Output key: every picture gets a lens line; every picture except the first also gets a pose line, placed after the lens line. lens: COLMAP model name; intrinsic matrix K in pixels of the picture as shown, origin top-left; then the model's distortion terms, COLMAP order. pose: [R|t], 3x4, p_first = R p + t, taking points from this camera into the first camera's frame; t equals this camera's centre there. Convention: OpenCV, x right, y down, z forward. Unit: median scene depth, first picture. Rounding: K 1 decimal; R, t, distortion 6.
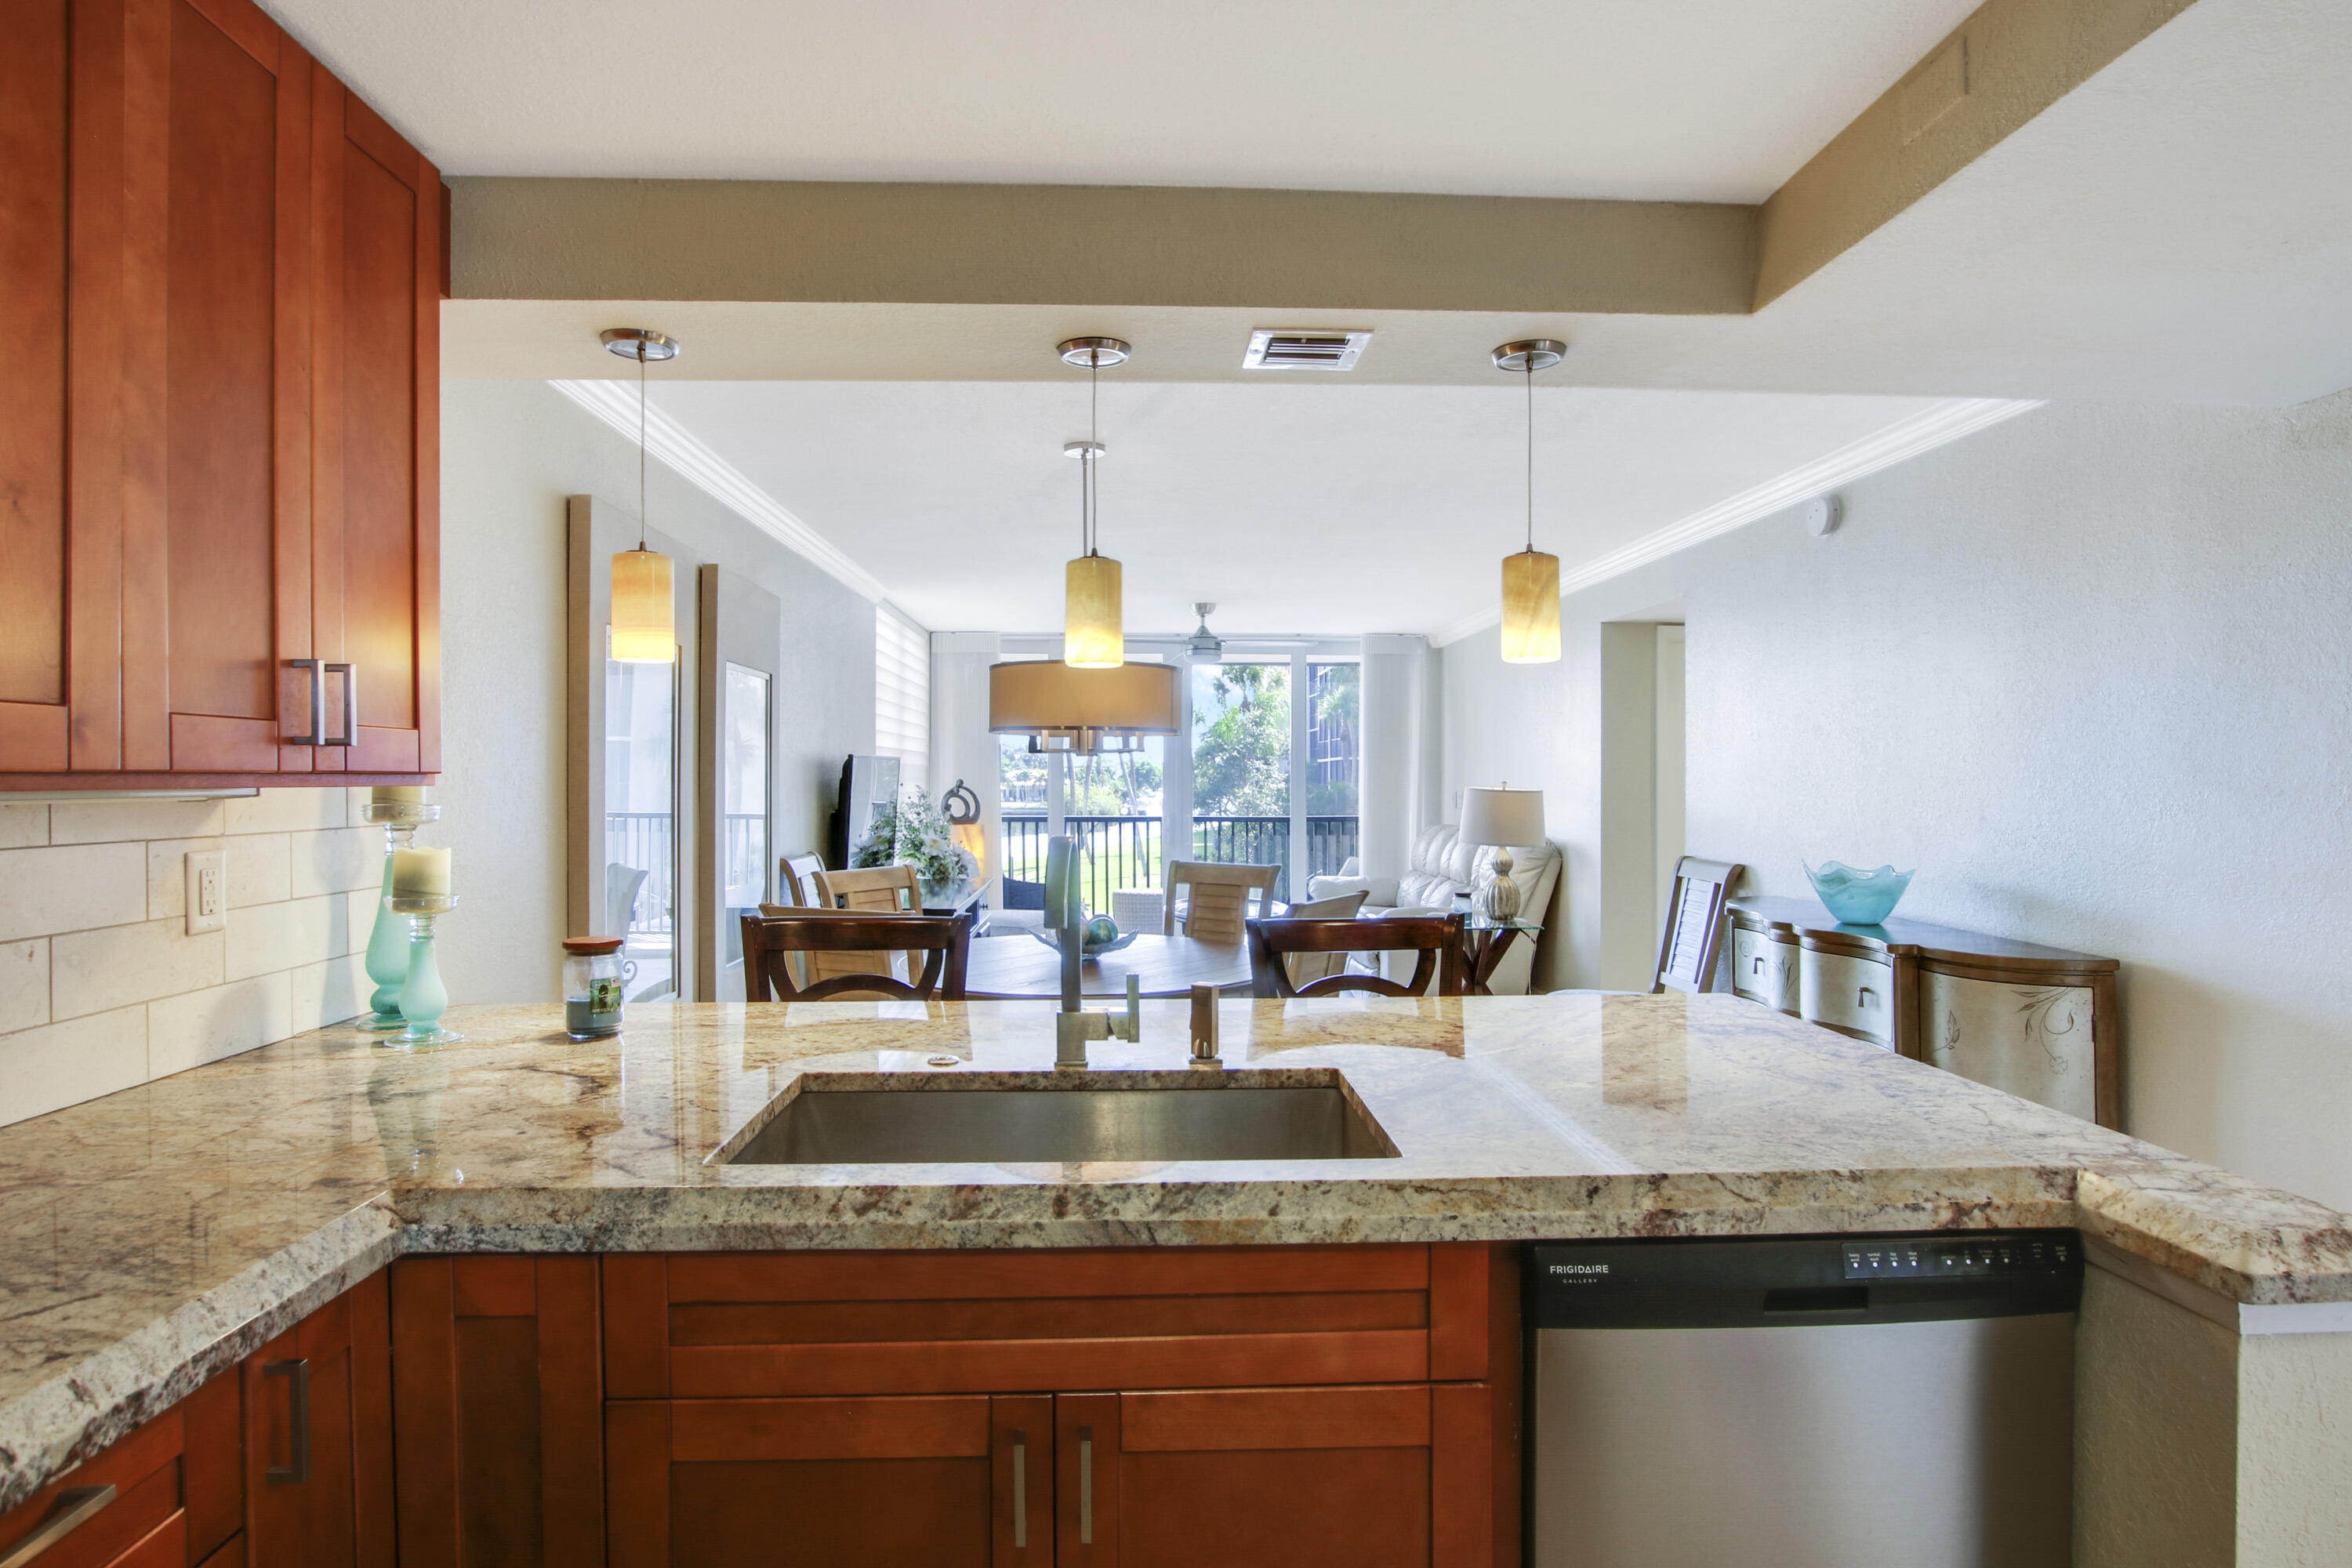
lens RADIAL K [[1264.0, 0, 1191.1], [0, 1264.0, 790.9], [0, 0, 1]] dist [-0.032595, 0.012586]
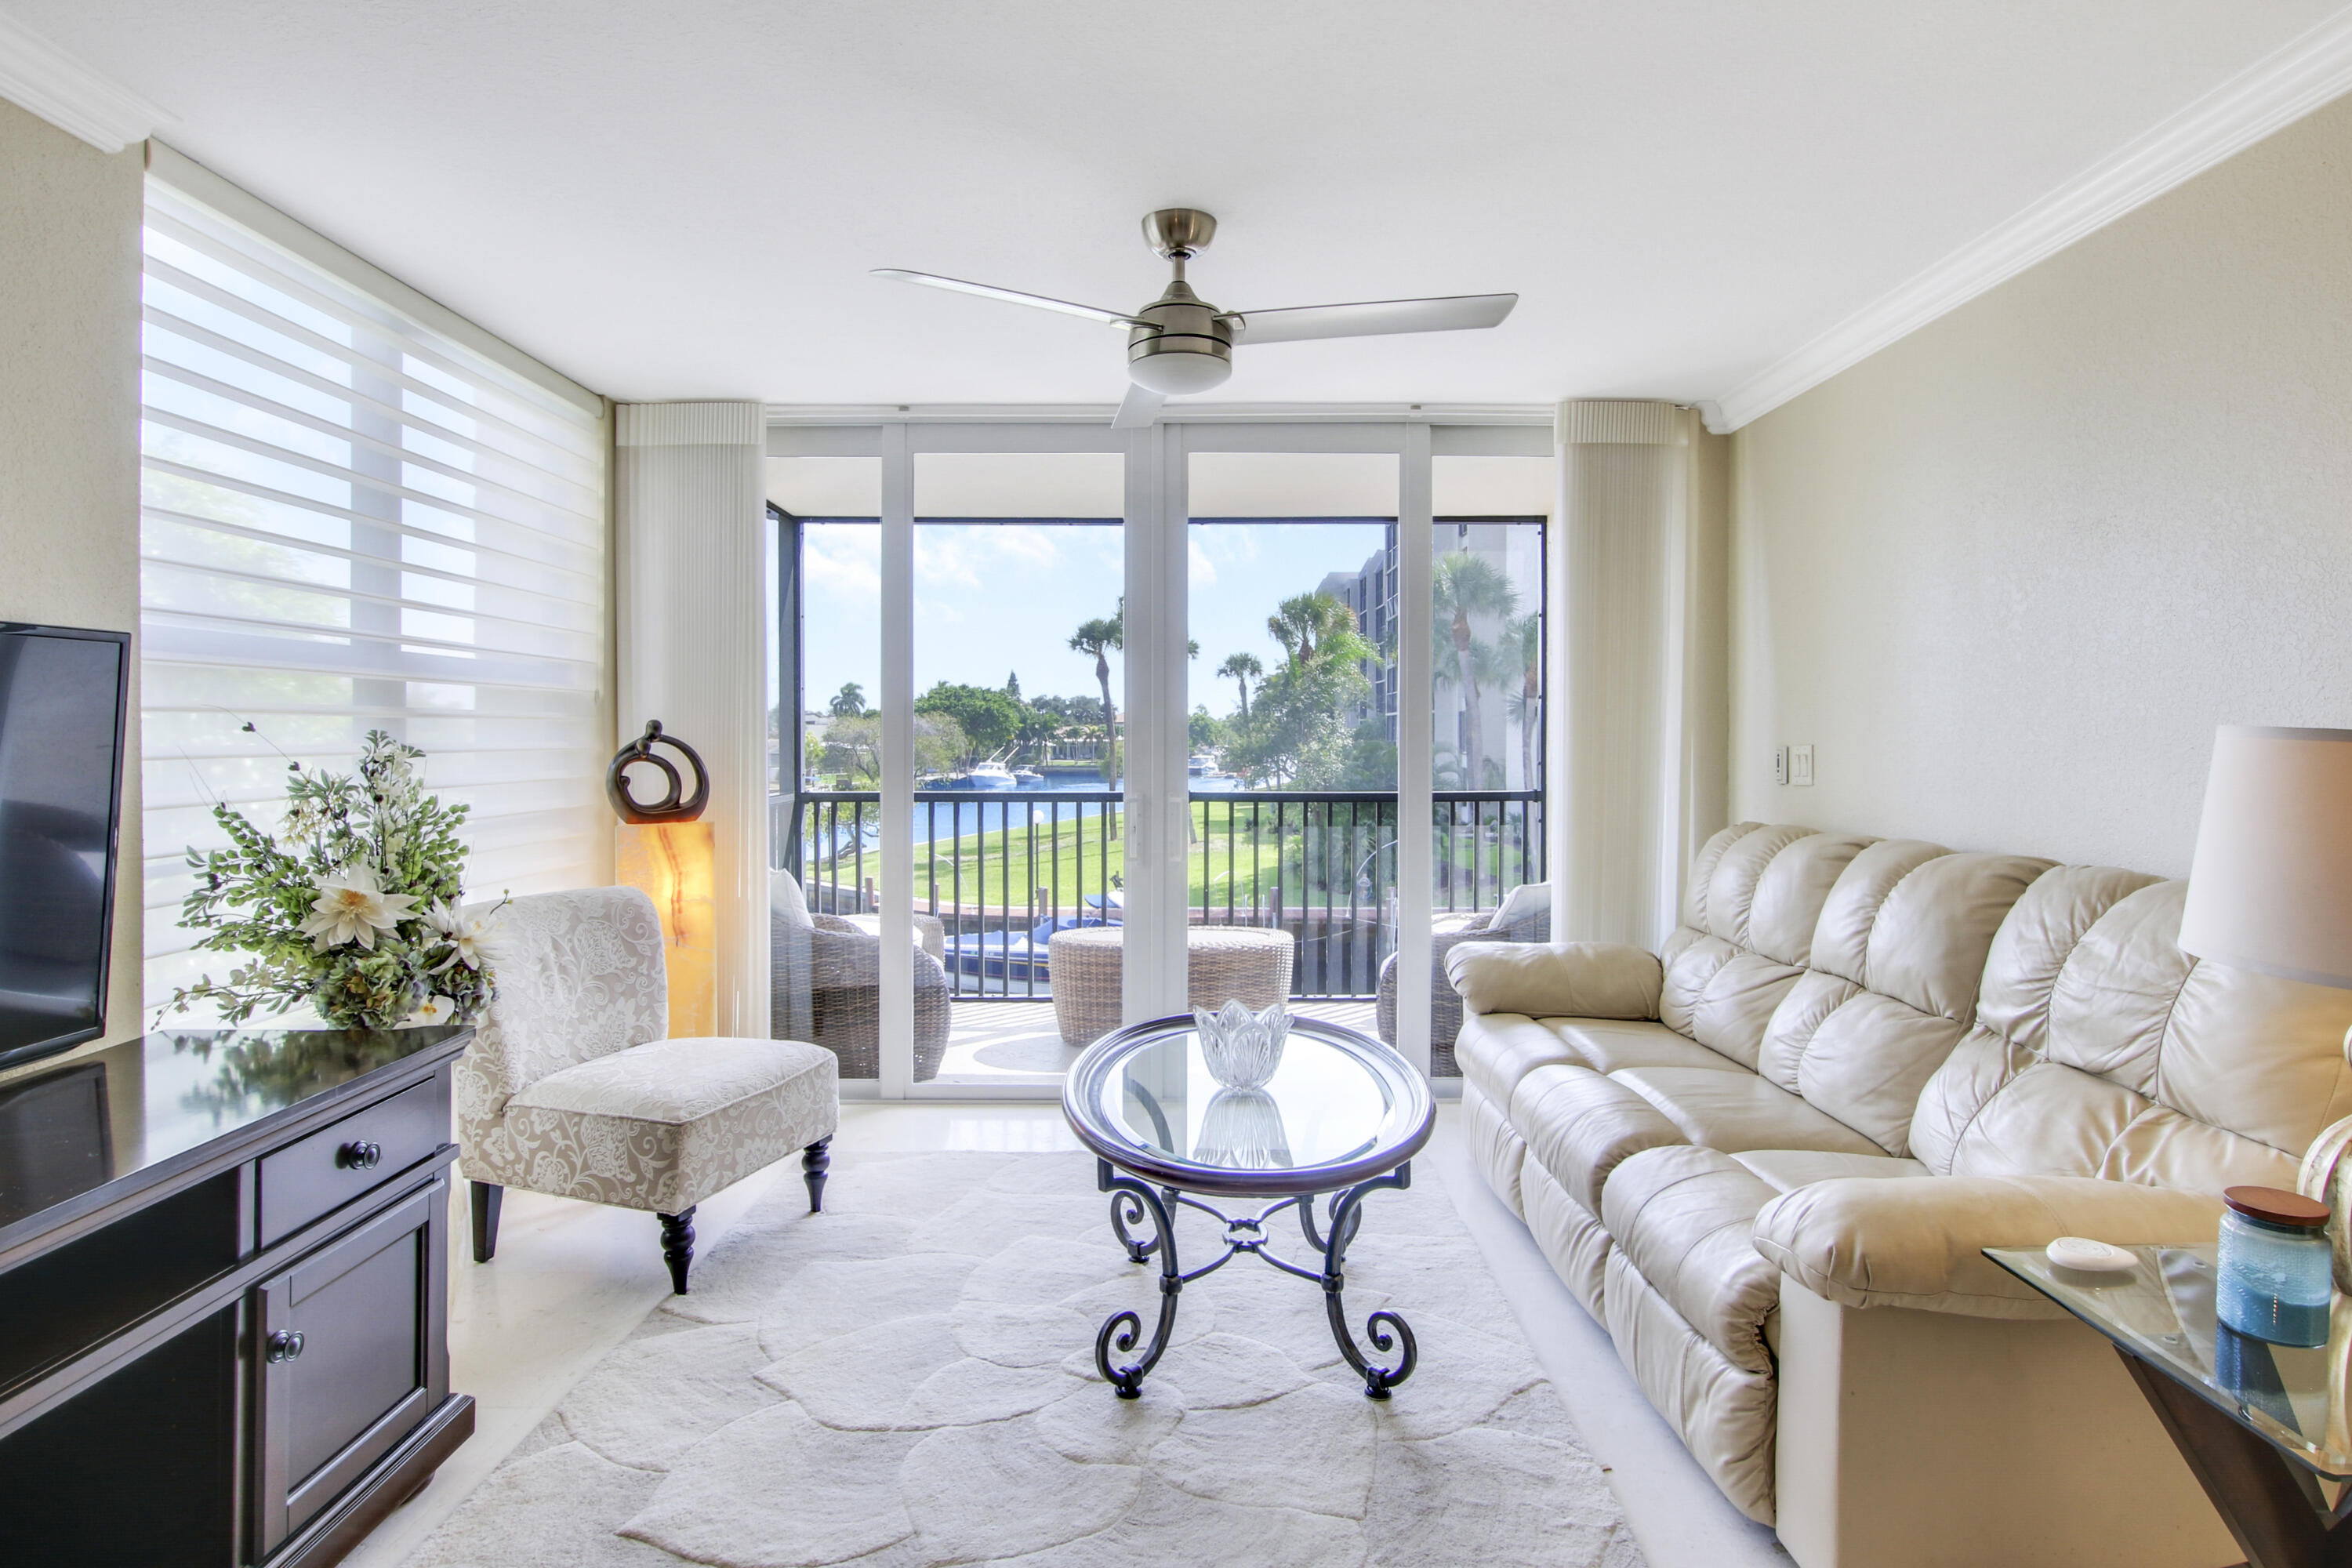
lens RADIAL K [[1264.0, 0, 1191.1], [0, 1264.0, 790.9], [0, 0, 1]] dist [-0.032595, 0.012586]
pose [[0.998816, 0.000404, -0.048646, 0.170884], [0.001258, 0.999417, 0.034123, 0.004555], [0.048632, -0.034144, 0.998233, 3.628936]]
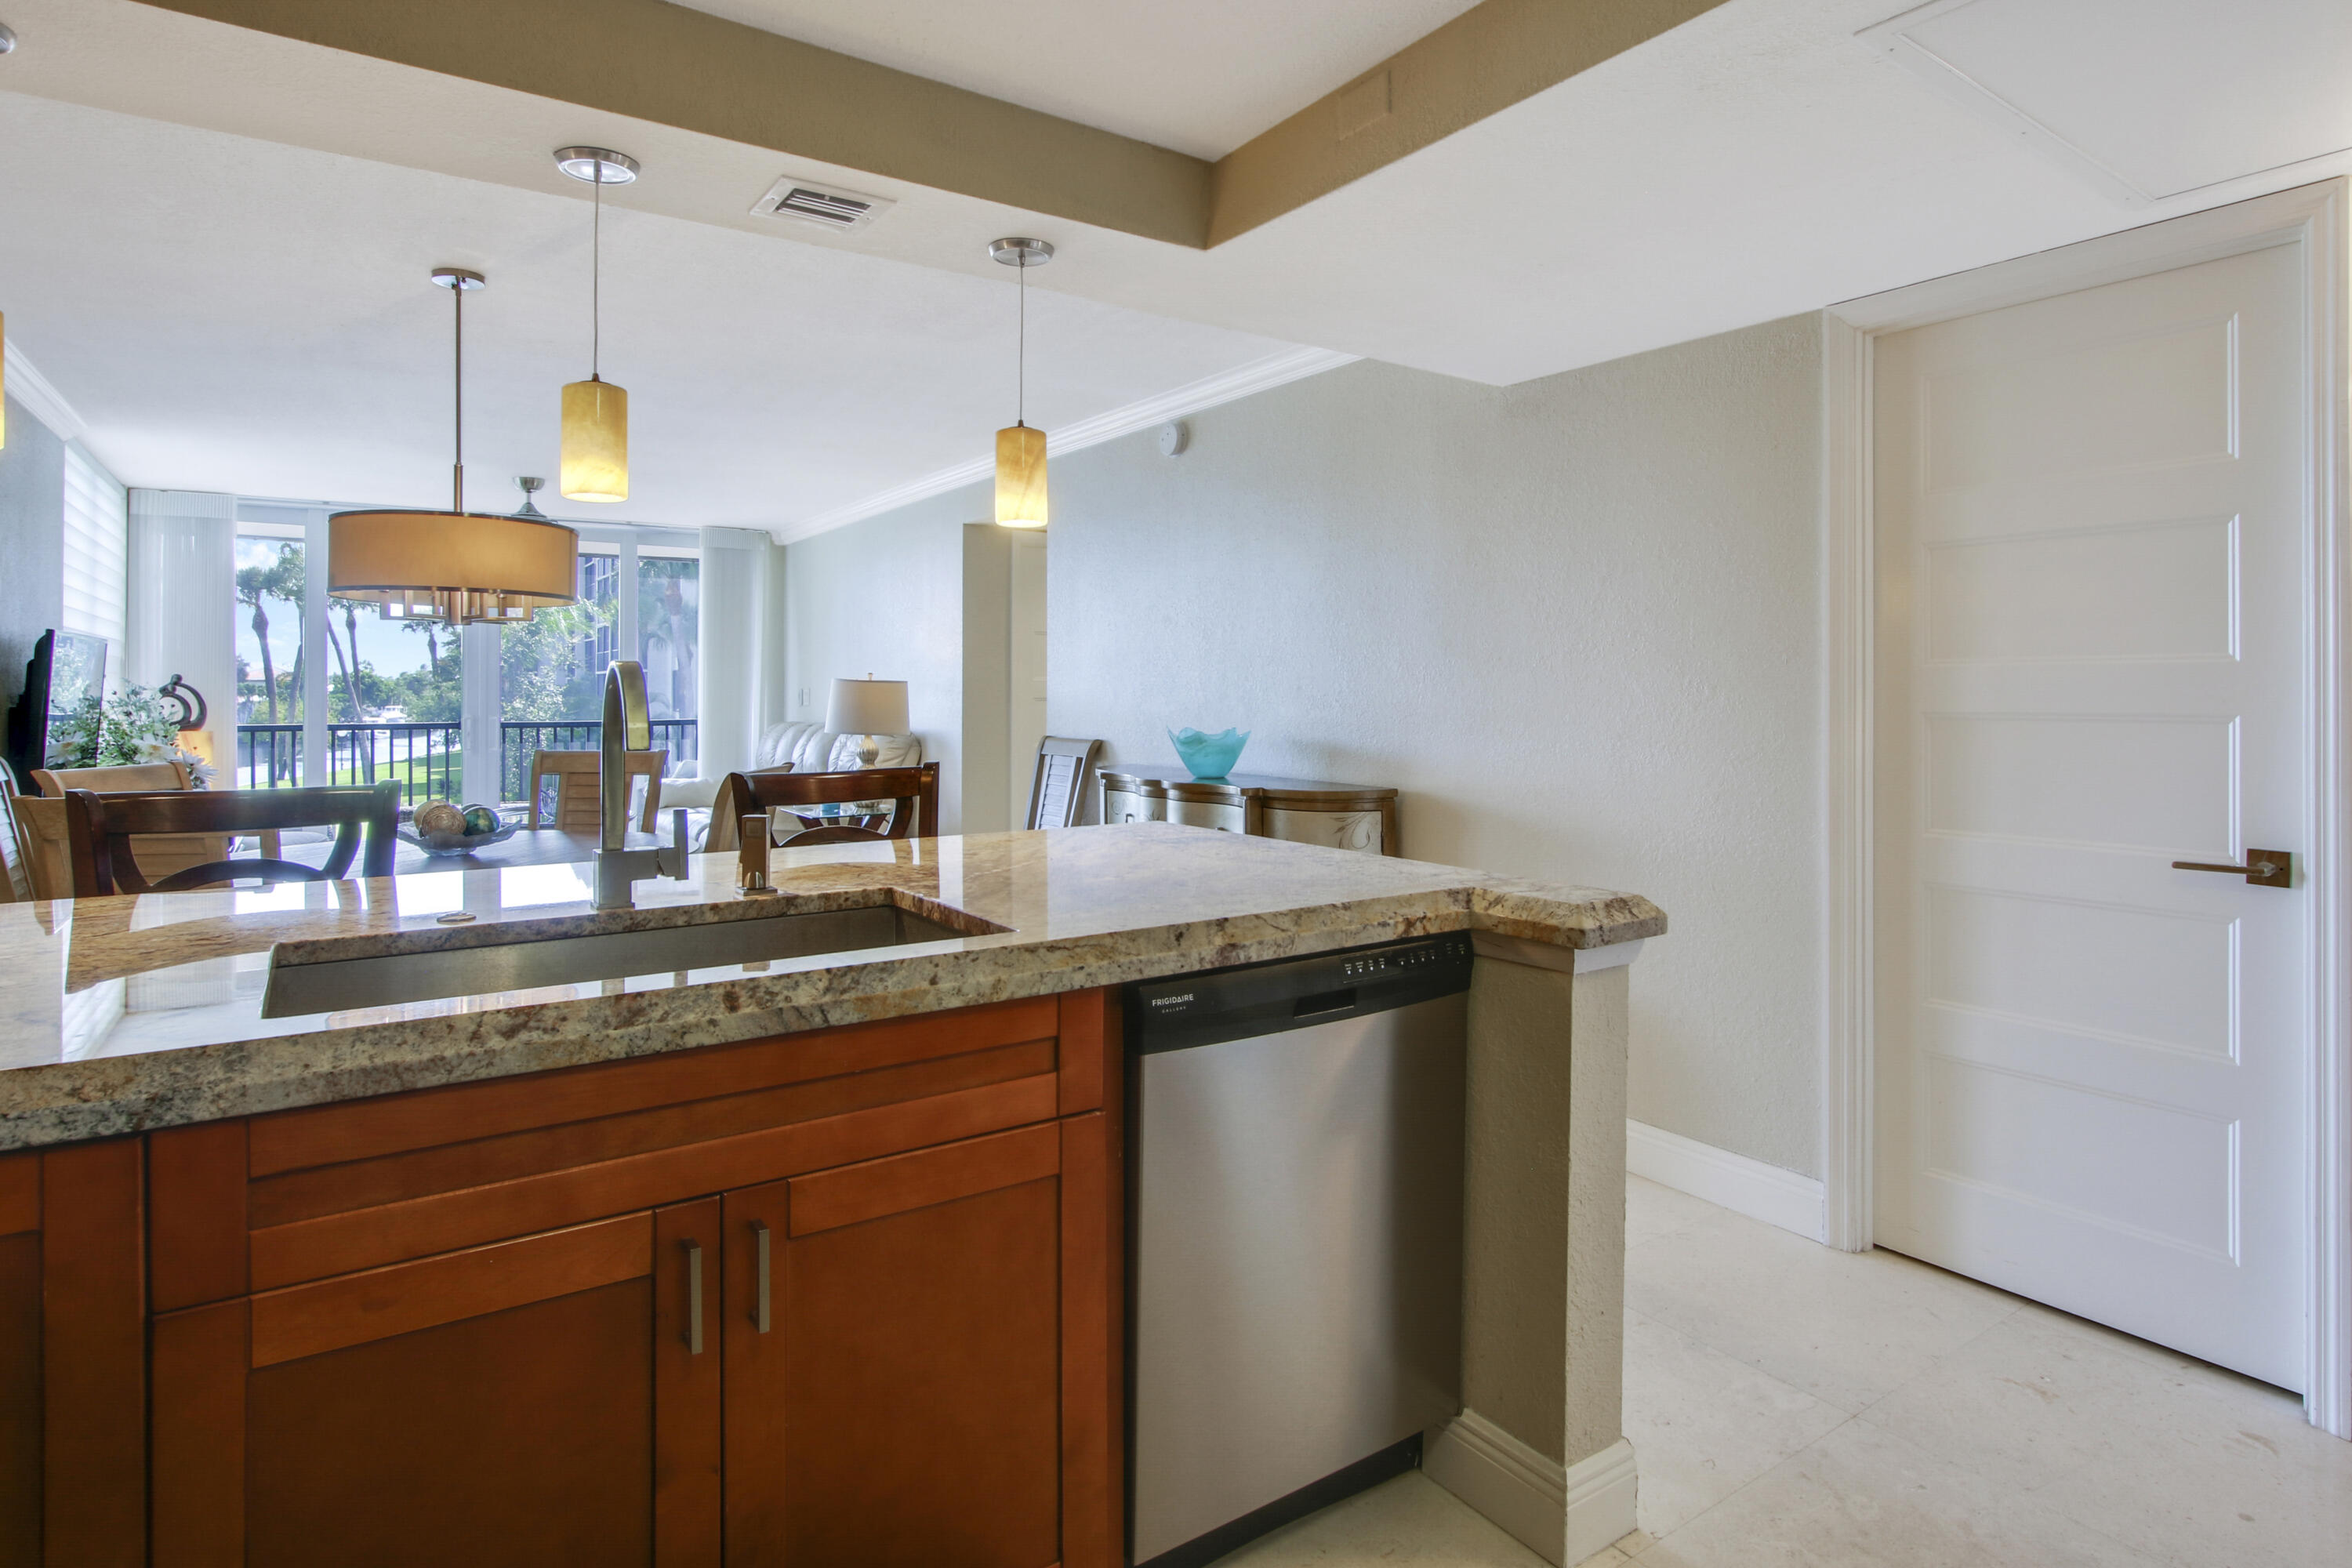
lens RADIAL K [[1245.7, 0, 1212.5], [0, 1245.7, 695.5], [0, 0, 1]] dist [-0.025166, 0.001188]
pose [[0.843163, -0.004476, 0.537640, -0.299634], [0.009052, 0.999942, -0.005871, 0.093208], [-0.537582, 0.009817, 0.843154, -0.036154]]
